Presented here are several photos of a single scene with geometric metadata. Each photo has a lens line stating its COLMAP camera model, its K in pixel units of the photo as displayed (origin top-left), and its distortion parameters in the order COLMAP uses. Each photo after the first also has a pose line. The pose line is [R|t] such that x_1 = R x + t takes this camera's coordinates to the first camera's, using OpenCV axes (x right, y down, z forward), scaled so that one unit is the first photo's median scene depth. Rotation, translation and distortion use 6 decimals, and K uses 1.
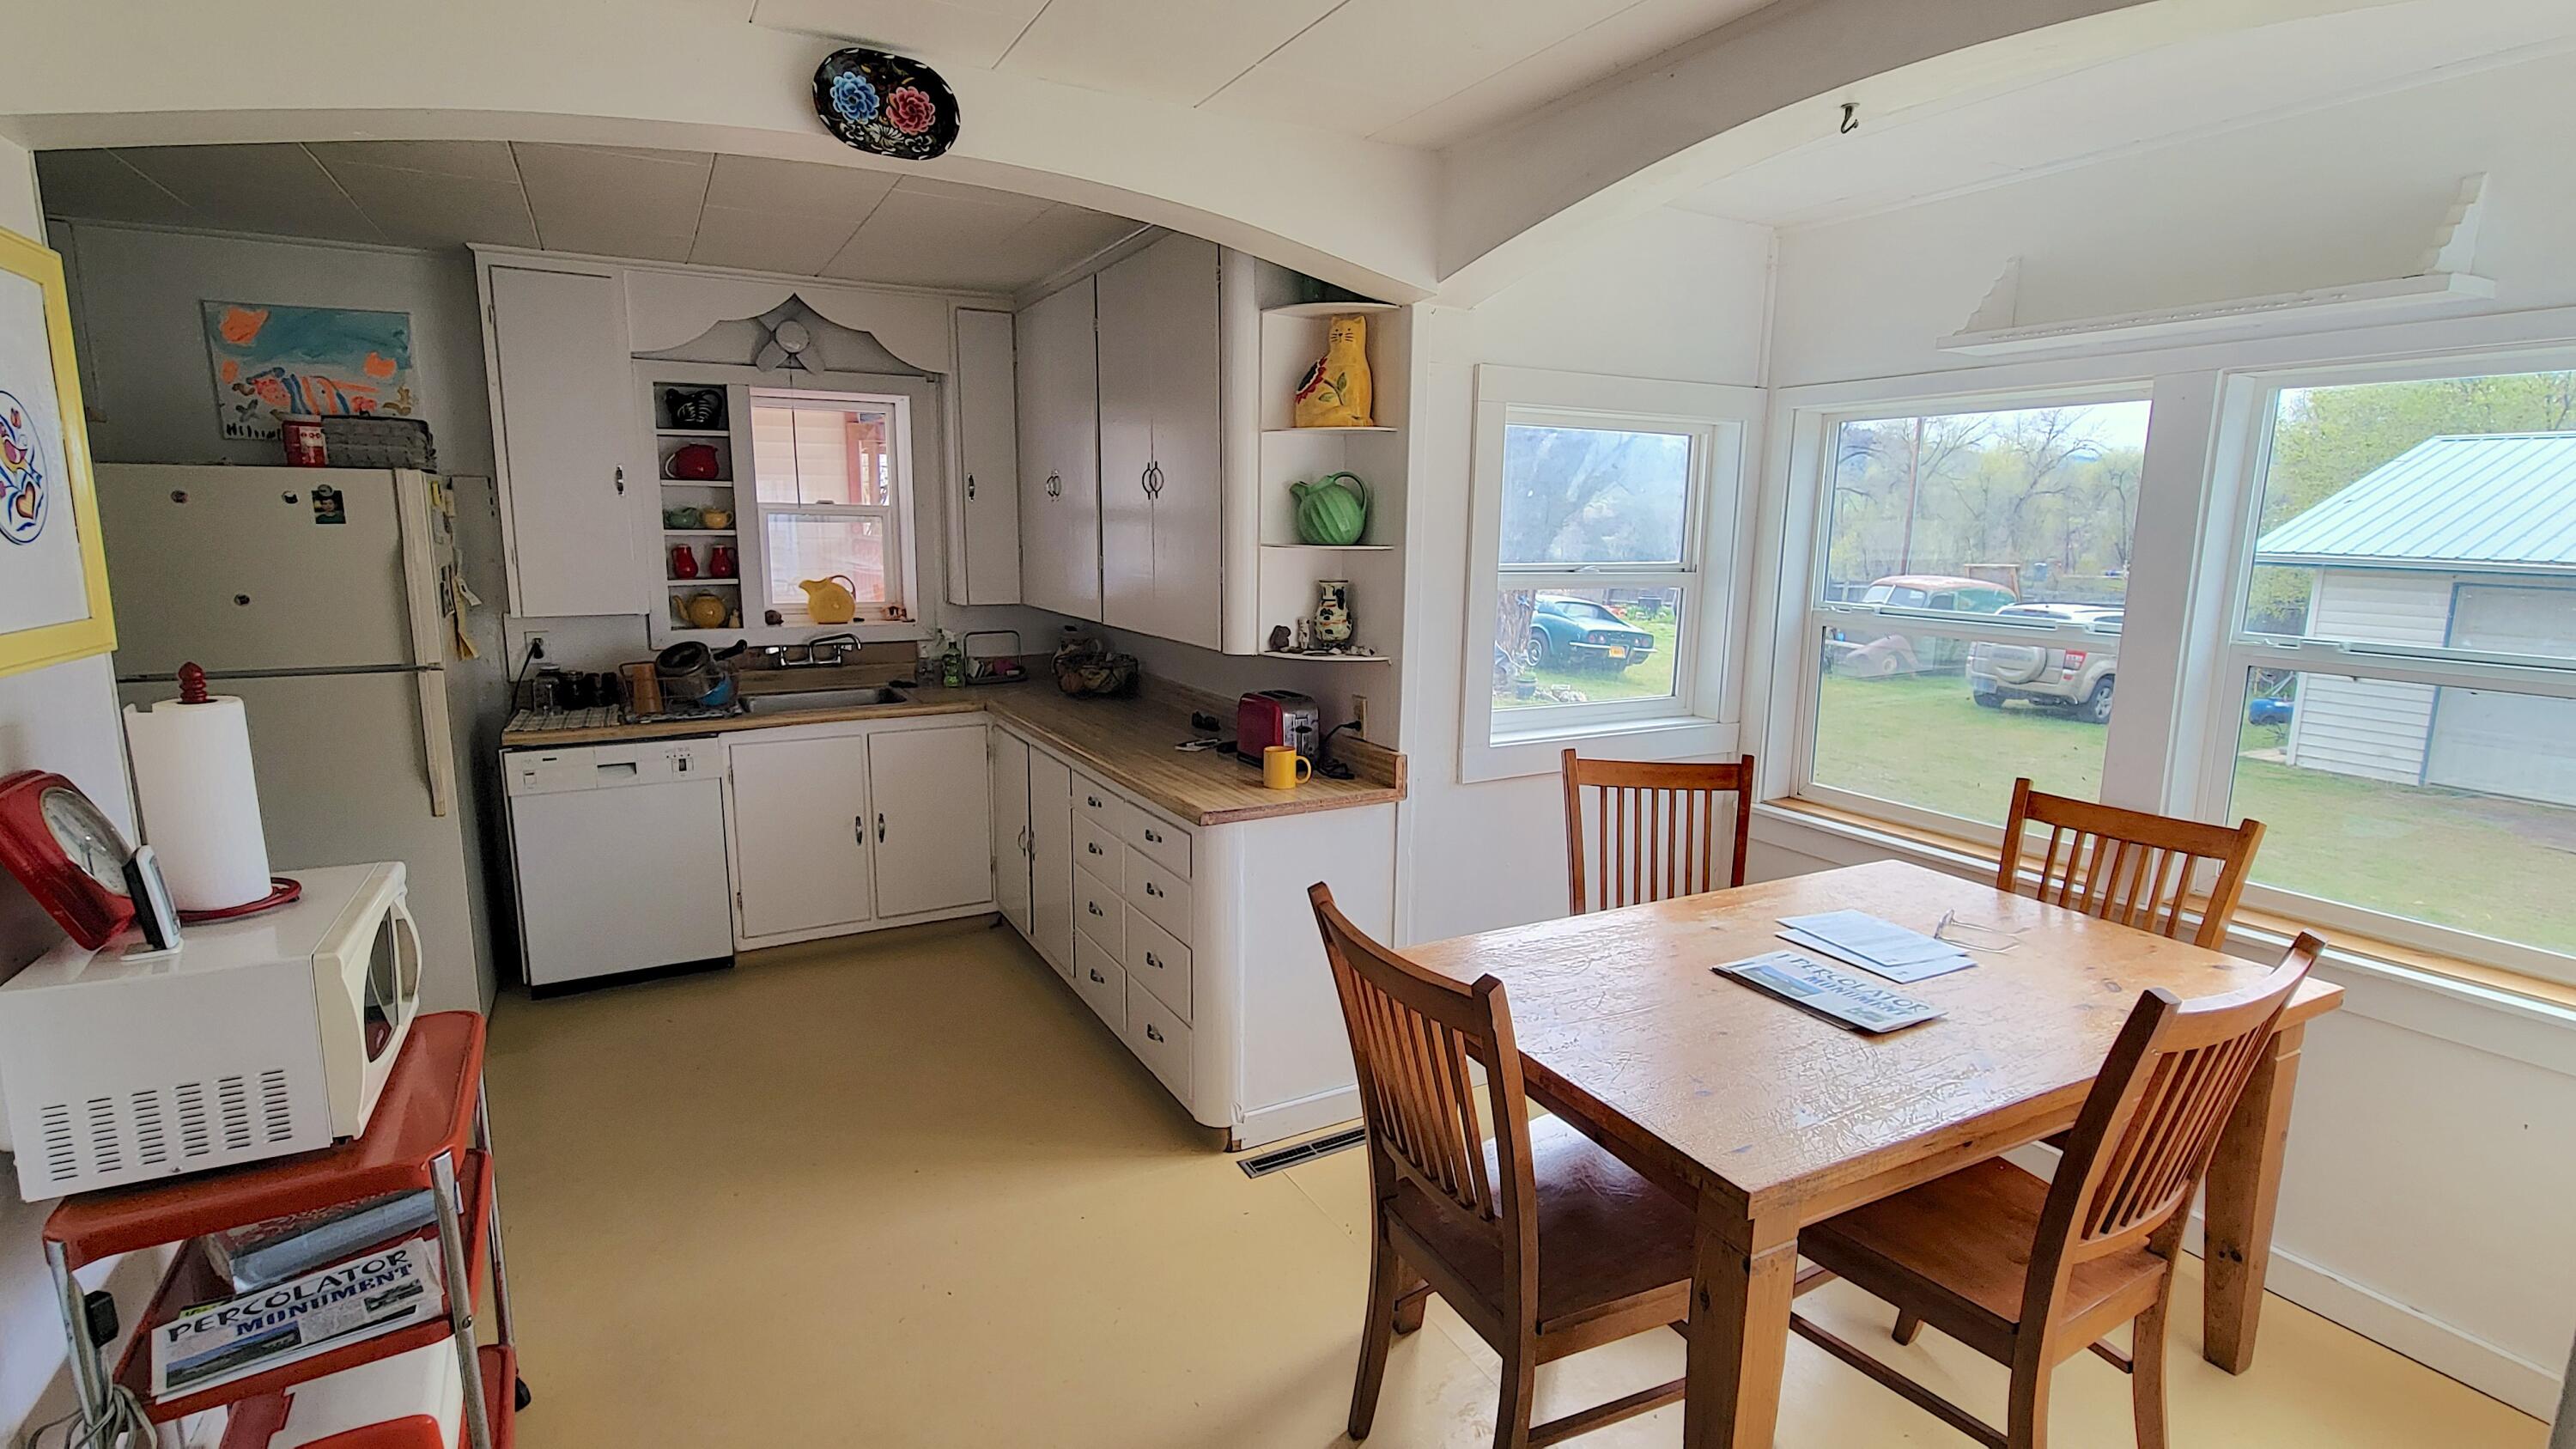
lens RADIAL K [[1193.1, 0, 1292.6], [0, 1193.1, 724.0], [0, 0, 1]] dist [0.002056, -0.000949]
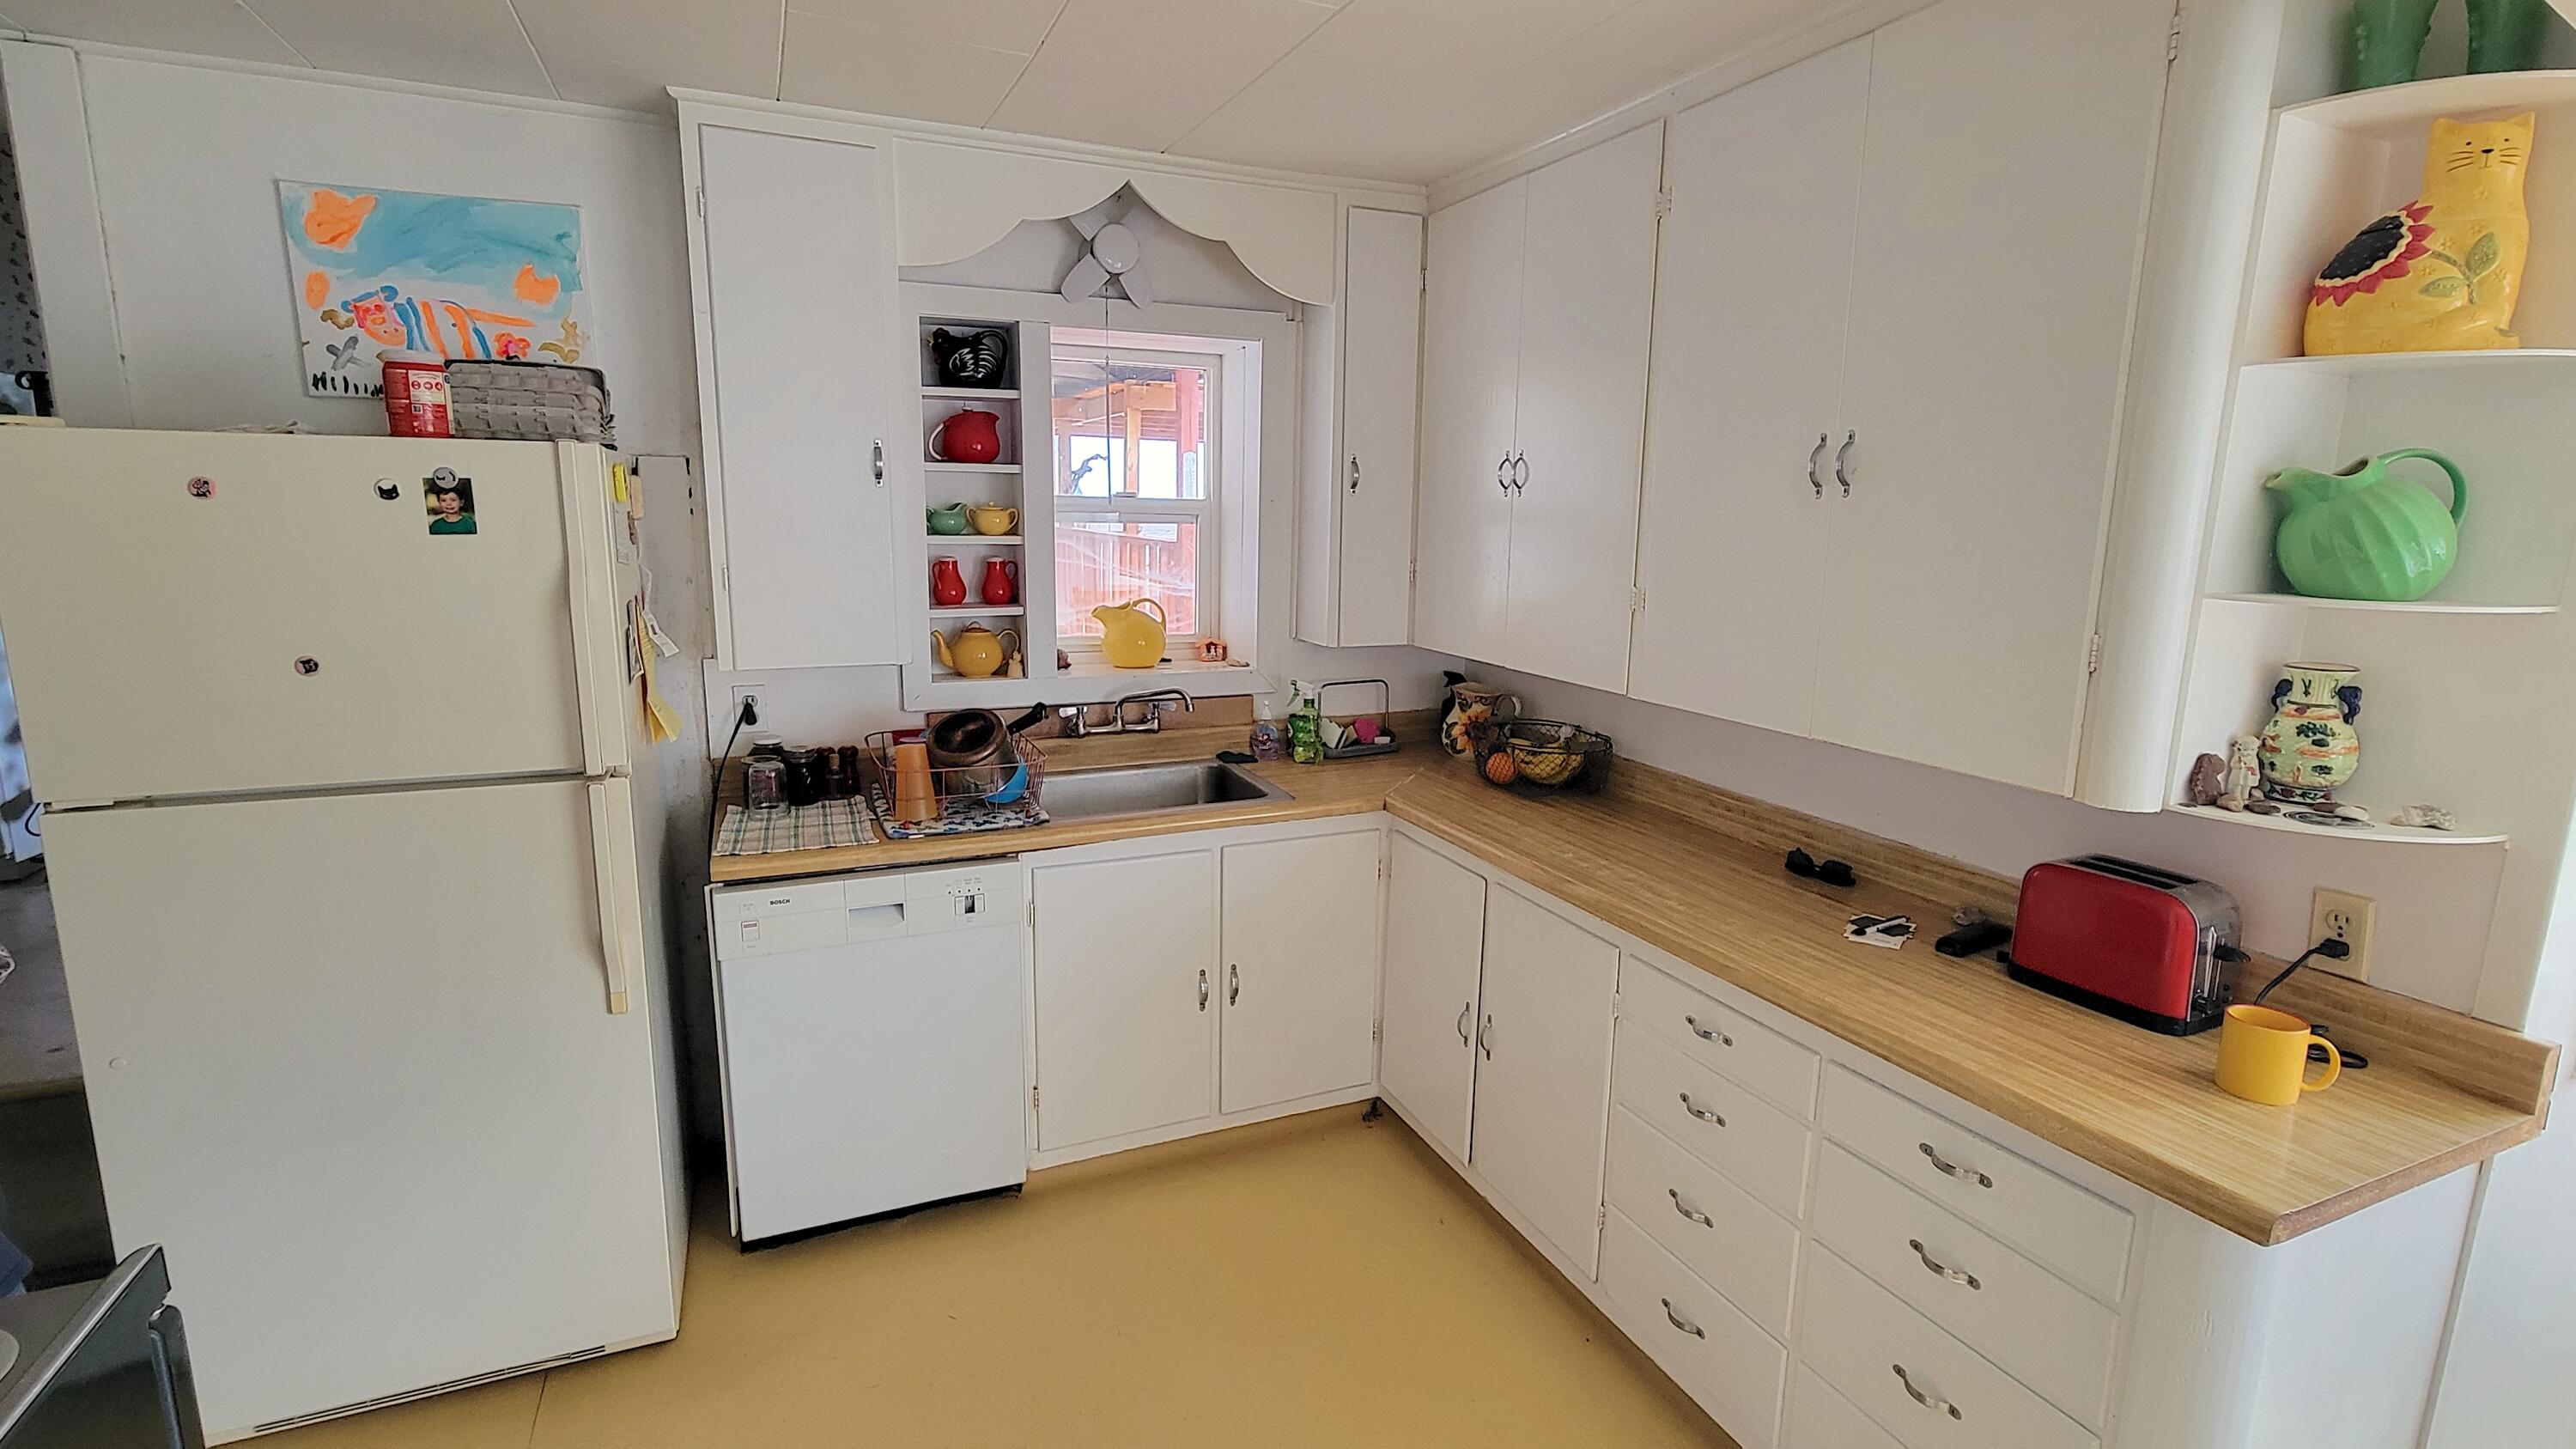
lens RADIAL K [[1193.1, 0, 1293.6], [0, 1193.1, 723.4], [0, 0, 1]] dist [0.002056, -0.000949]
pose [[0.996143, 0.021839, -0.084983, -0.348181], [-0.020939, 0.999715, 0.011469, -0.091657], [0.085209, -0.009645, 0.996316, 0.457238]]
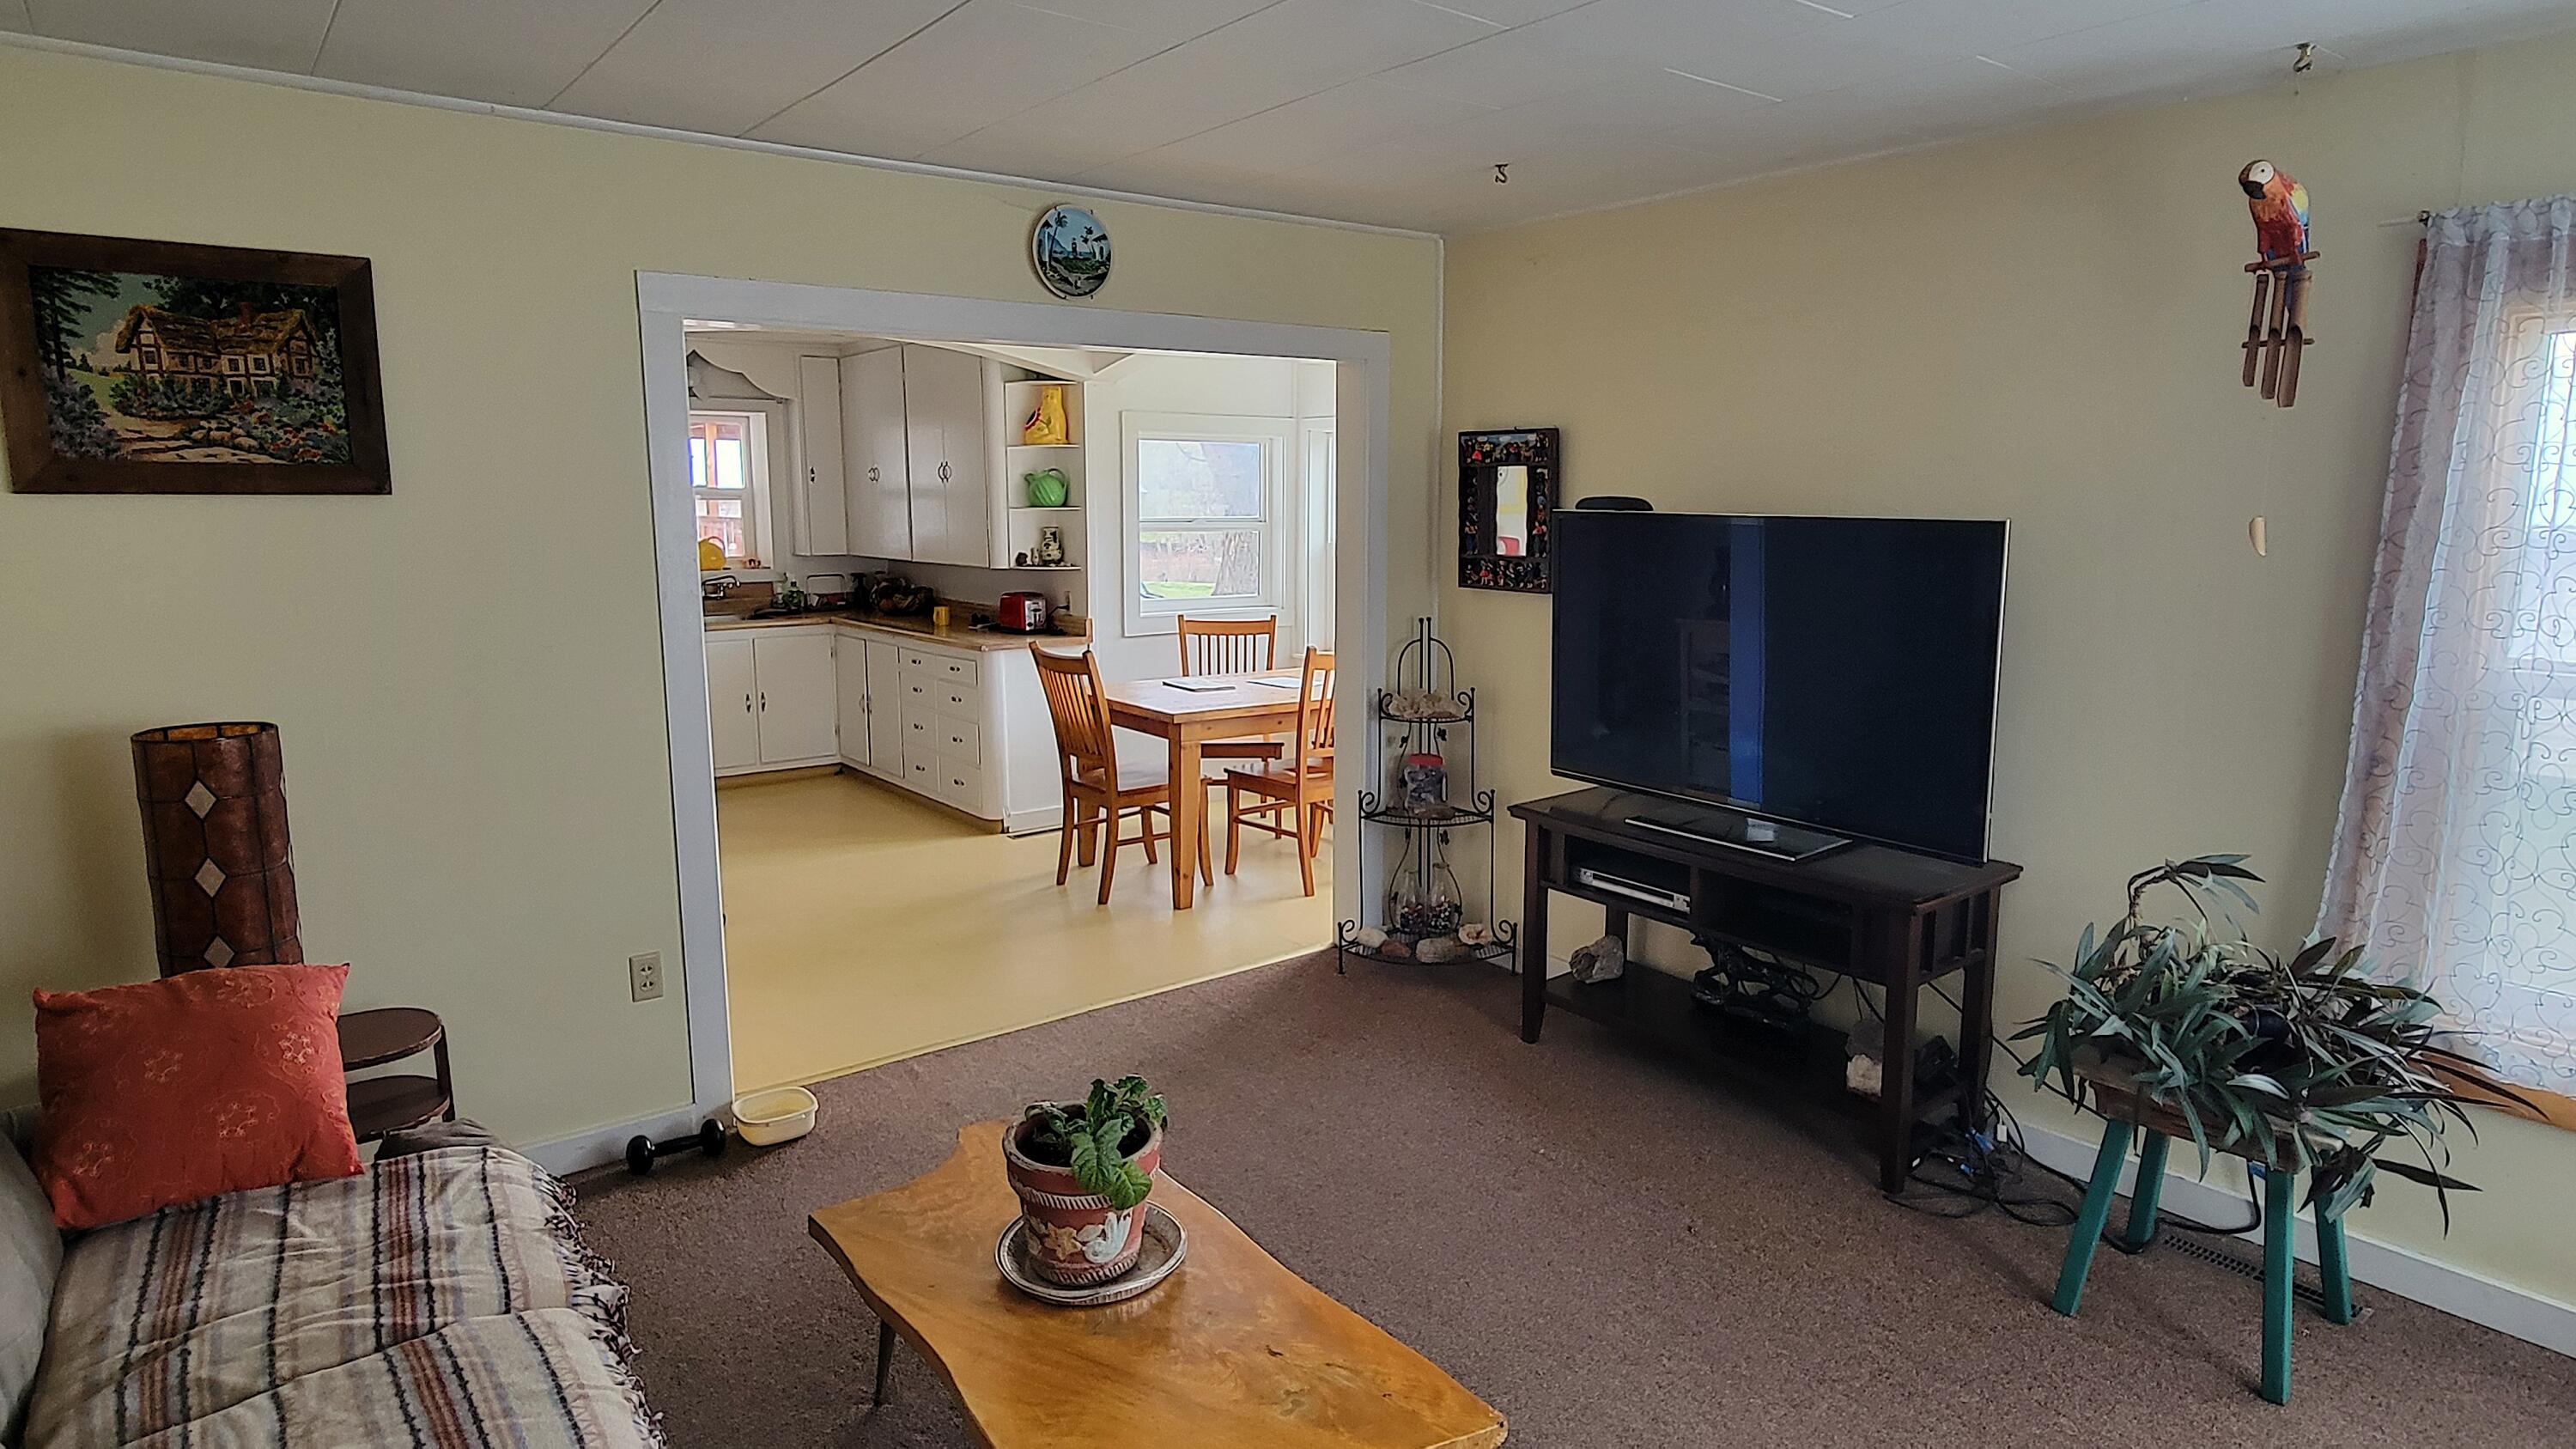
lens RADIAL K [[1432.2, 0, 1285.4], [0, 1432.2, 728.2], [0, 0, 1]] dist [0.002668, 0.000238]
pose [[0.989030, -0.034217, 0.143694, 0.063456], [0.035551, 0.999345, -0.006731, 0.210848], [-0.143369, 0.011765, 0.989599, -1.194413]]
